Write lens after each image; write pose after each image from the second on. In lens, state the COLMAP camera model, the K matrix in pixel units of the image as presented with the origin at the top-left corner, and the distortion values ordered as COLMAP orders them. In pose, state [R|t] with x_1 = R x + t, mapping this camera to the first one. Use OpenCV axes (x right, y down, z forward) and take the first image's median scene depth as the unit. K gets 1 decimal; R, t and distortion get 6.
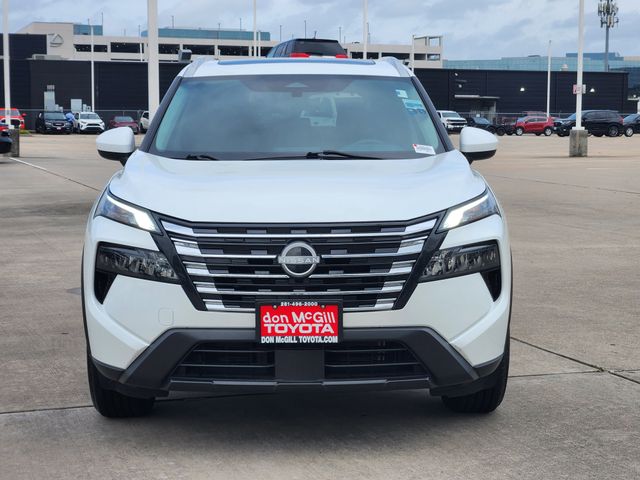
lens RADIAL K [[1187.3, 0, 320.3], [0, 1187.3, 240.9], [0, 0, 1]] dist [-0.024992, 0.000000]
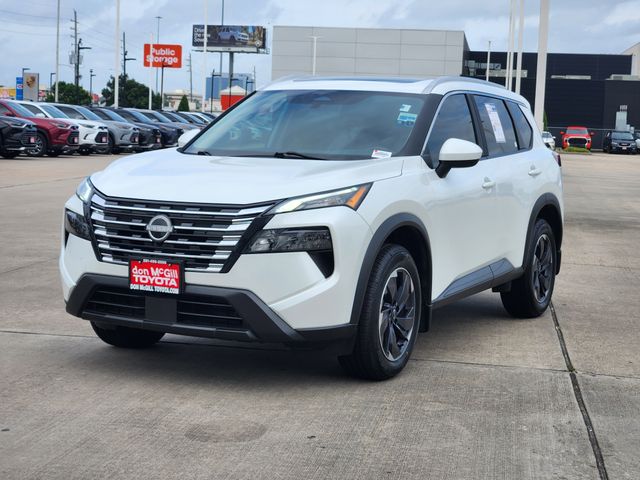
lens RADIAL K [[1187.3, 0, 317.4], [0, 1187.3, 242.3], [0, 0, 1]] dist [-0.024992, 0.000000]
pose [[0.874449, 0.073870, -0.479460, 0.759907], [-0.081352, 0.996672, 0.005184, 0.010140], [0.478248, 0.034472, 0.877548, -0.068318]]
